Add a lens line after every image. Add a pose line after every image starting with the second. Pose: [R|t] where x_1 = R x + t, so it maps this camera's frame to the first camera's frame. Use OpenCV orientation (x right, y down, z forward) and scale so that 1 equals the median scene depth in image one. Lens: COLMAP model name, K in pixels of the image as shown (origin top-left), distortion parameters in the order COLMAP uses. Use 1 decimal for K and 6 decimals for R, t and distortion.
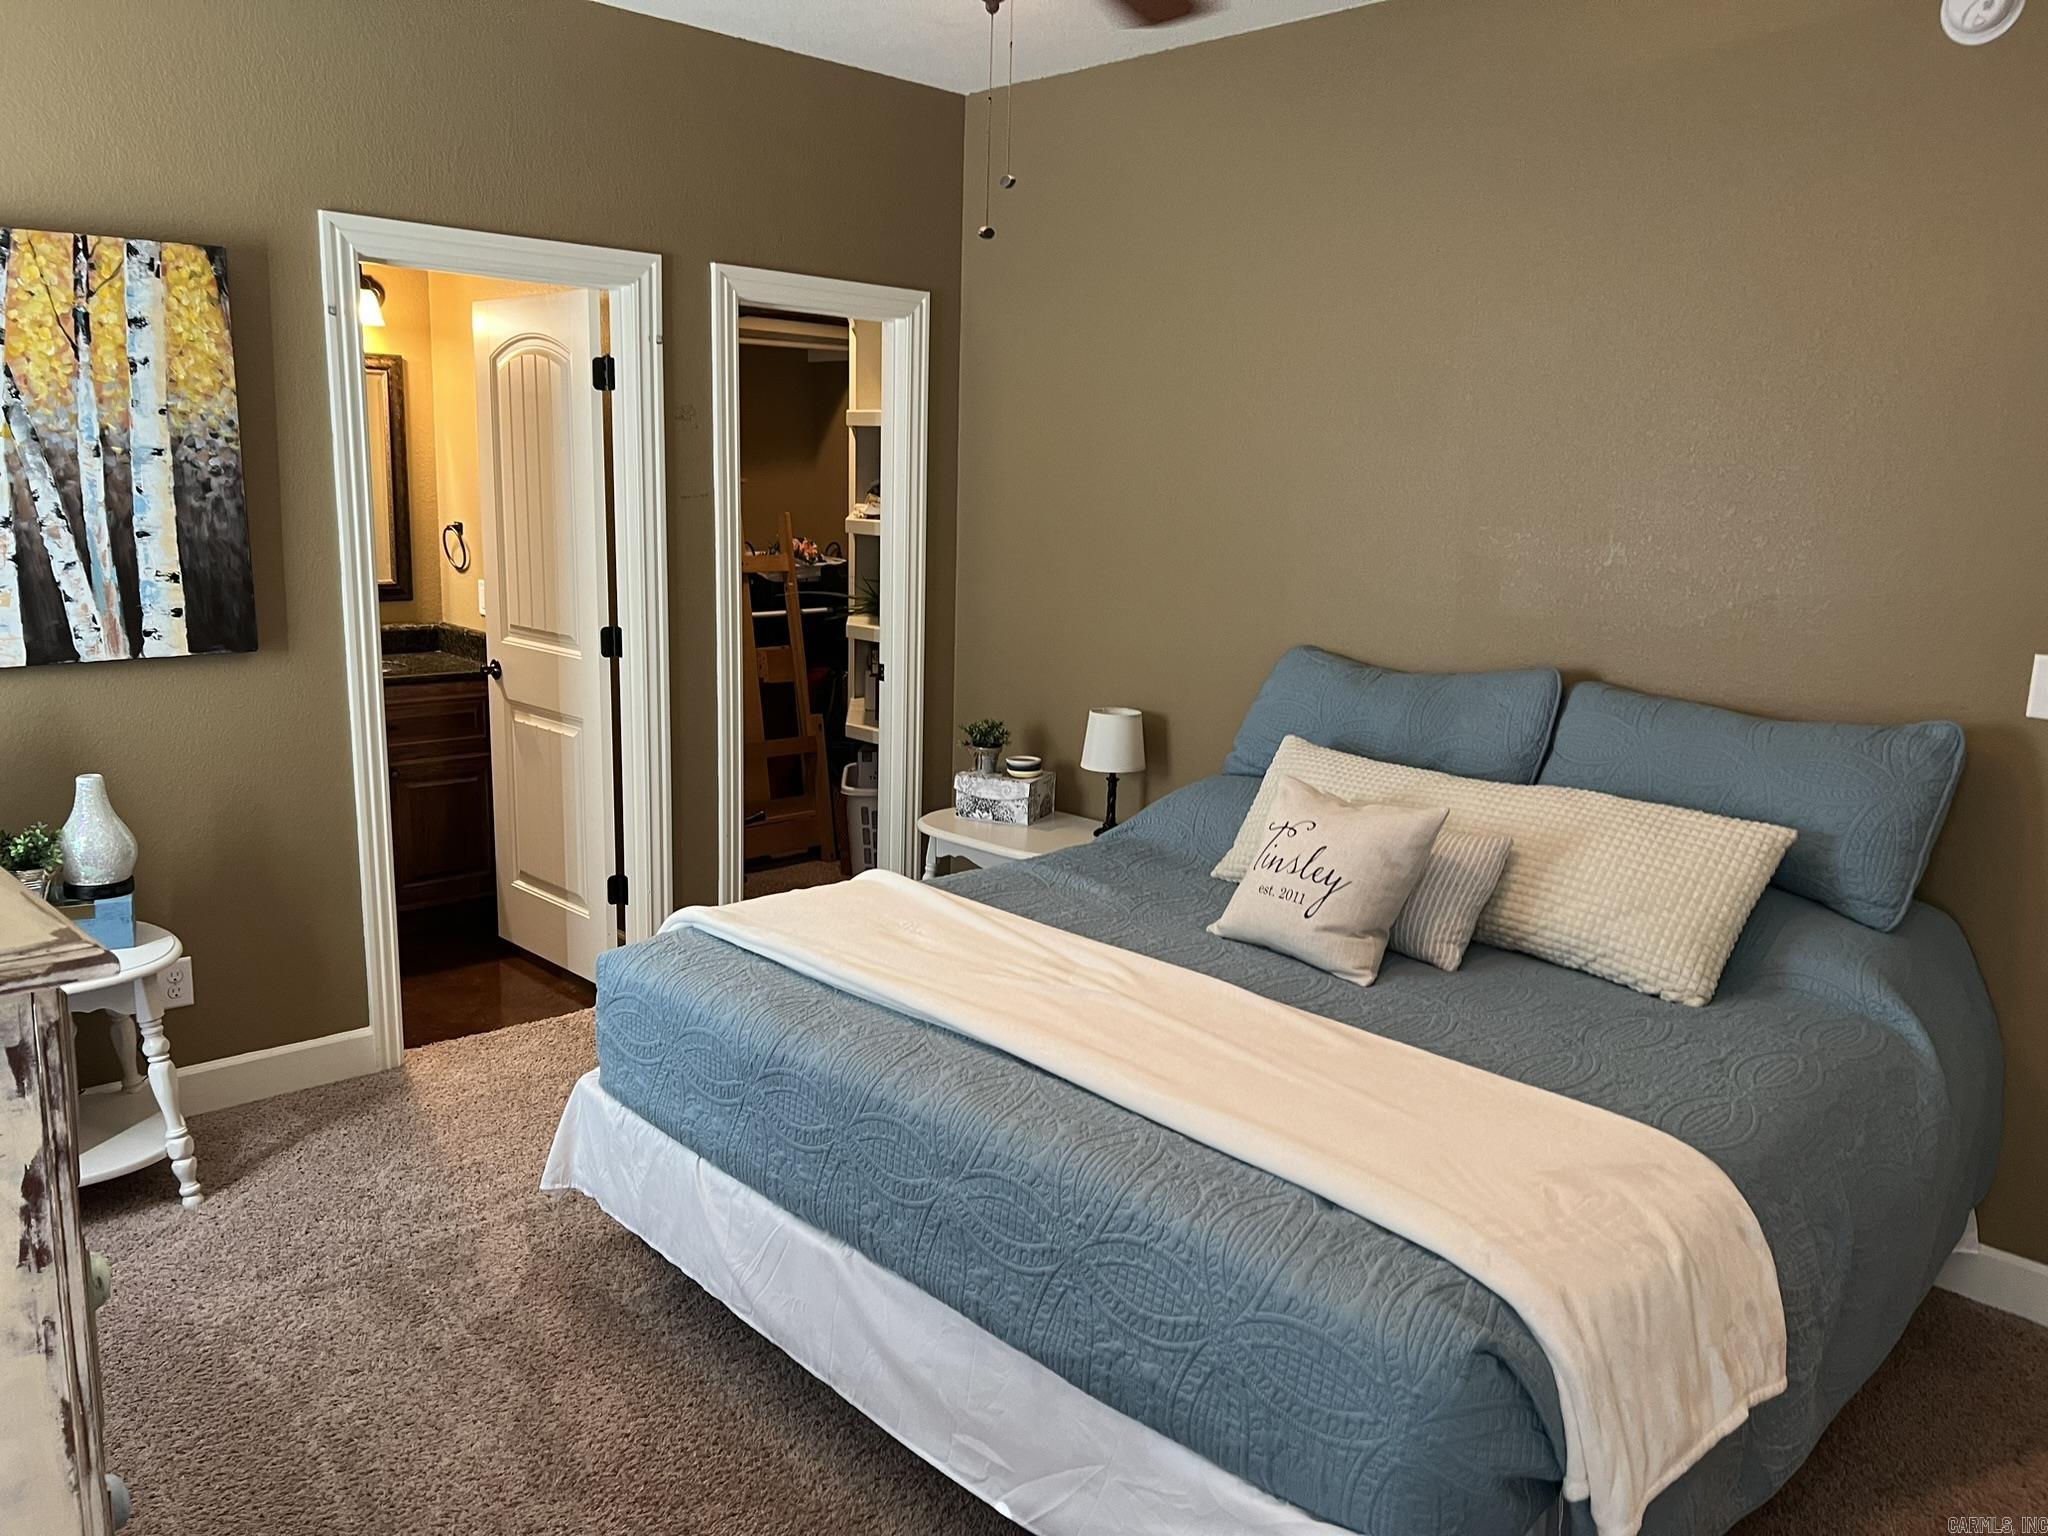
lens RADIAL K [[1539.3, 0, 1022.7], [0, 1539.3, 775.5], [0, 0, 1]] dist [0.059827, -0.068851]
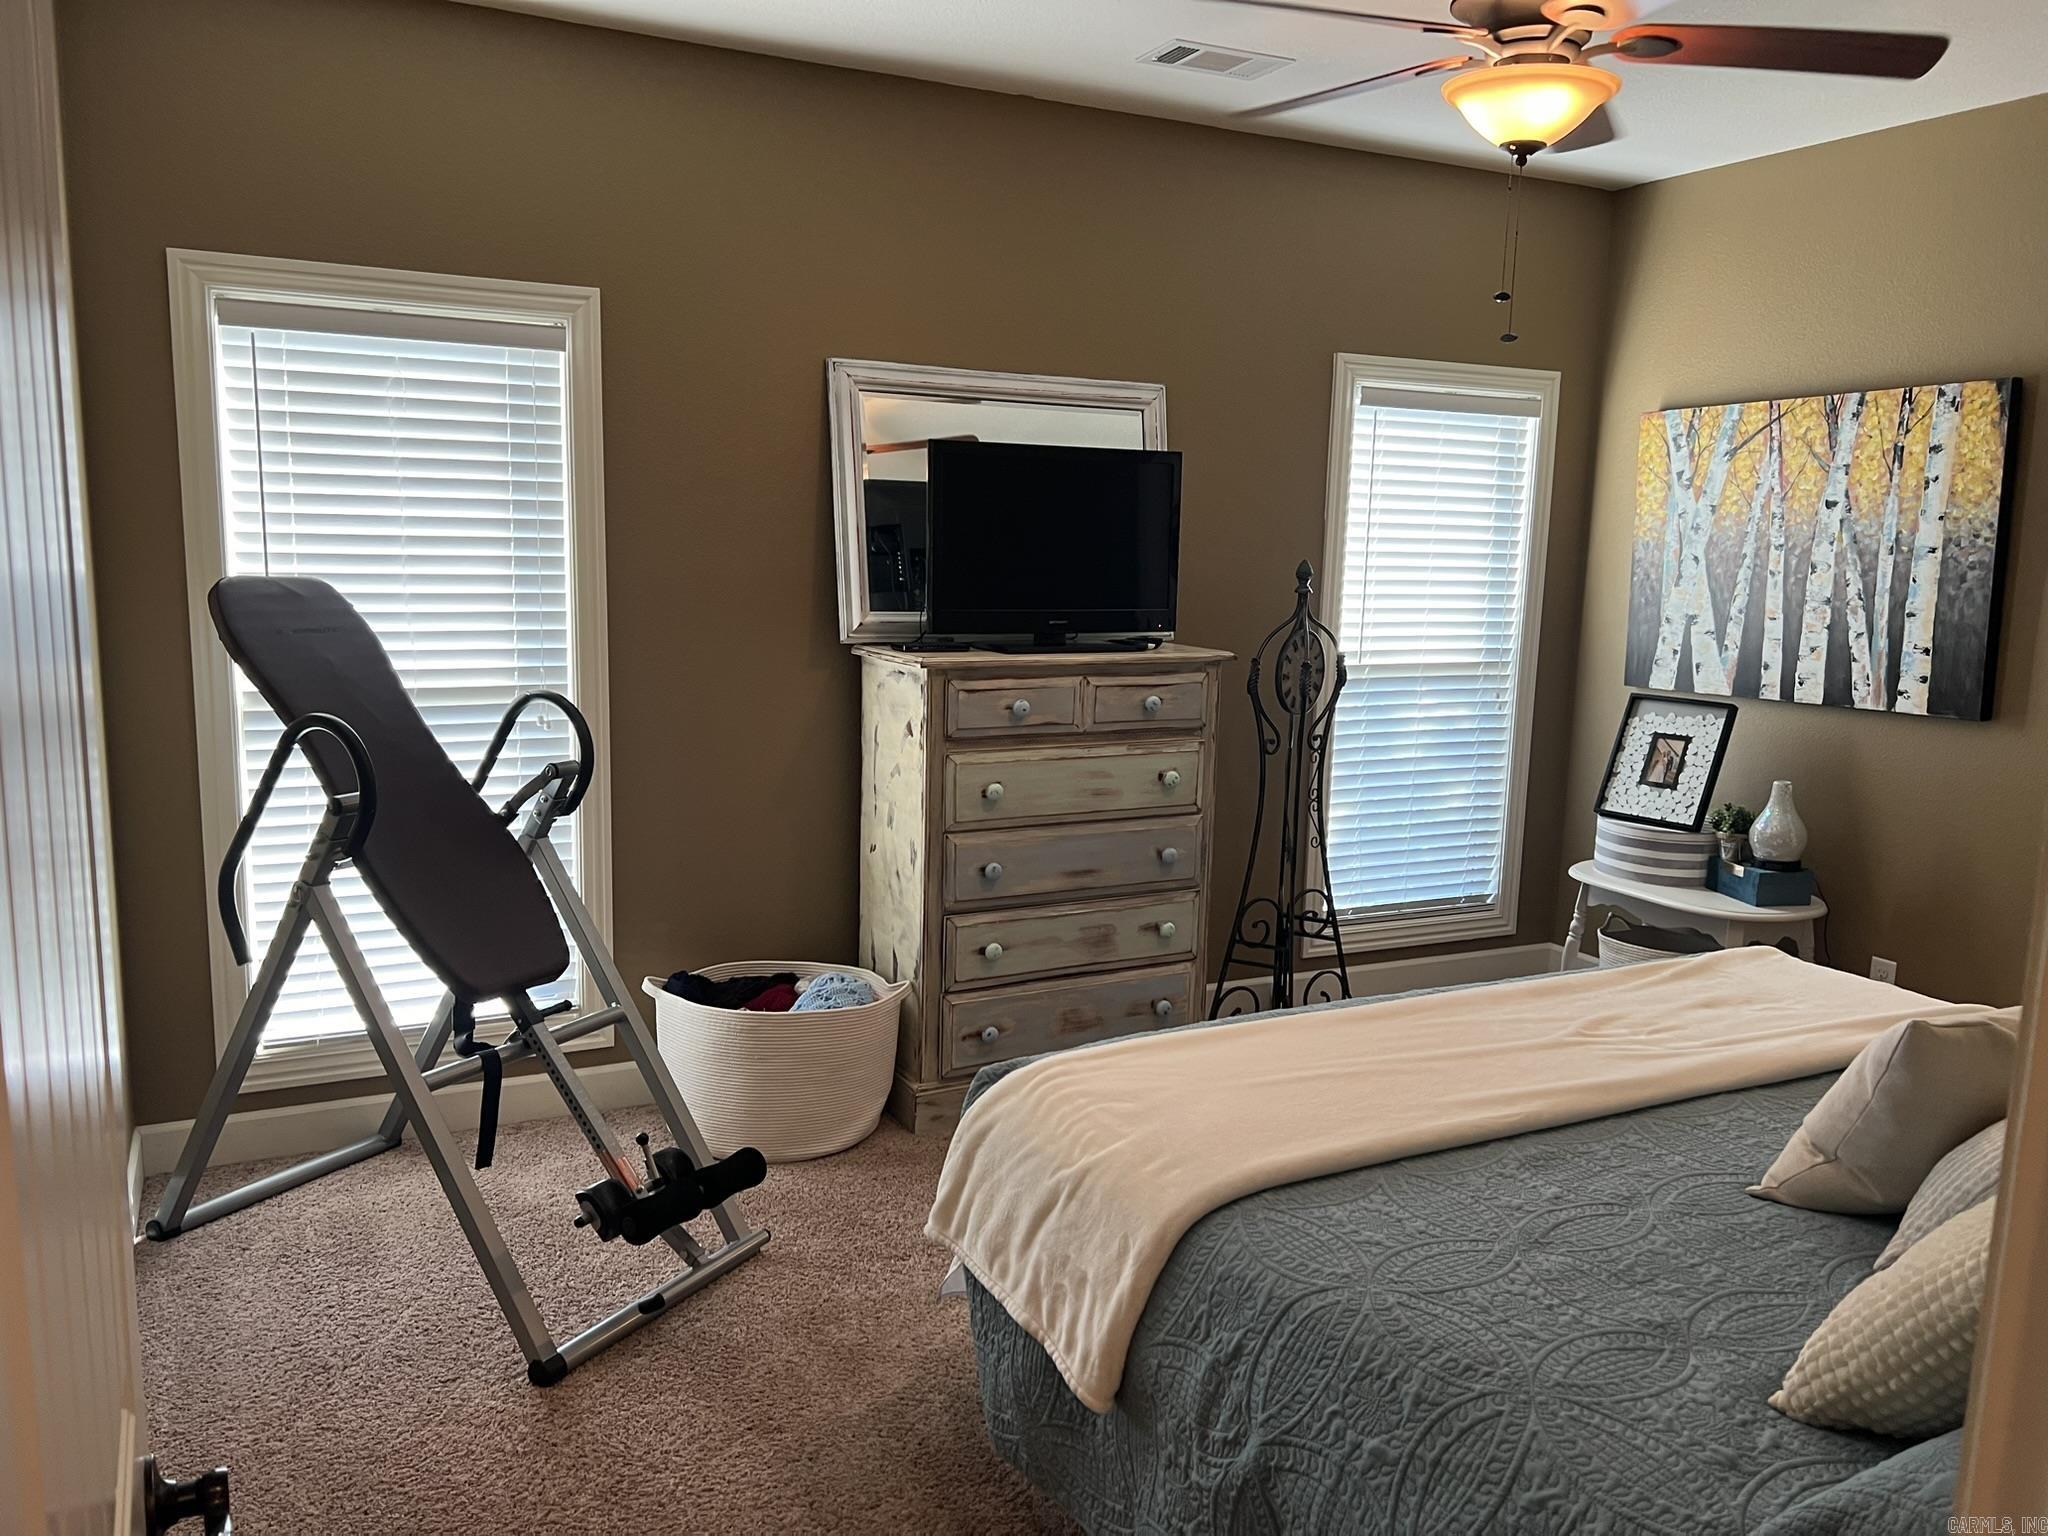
lens RADIAL K [[1539.3, 0, 1021.3], [0, 1539.3, 764.6], [0, 0, 1]] dist [0.059827, -0.068851]
pose [[-0.281302, 0.105607, -0.953790, 0.867202], [-0.216081, 0.961430, 0.170182, -0.099022], [0.934975, 0.253969, -0.247632, 0.680847]]
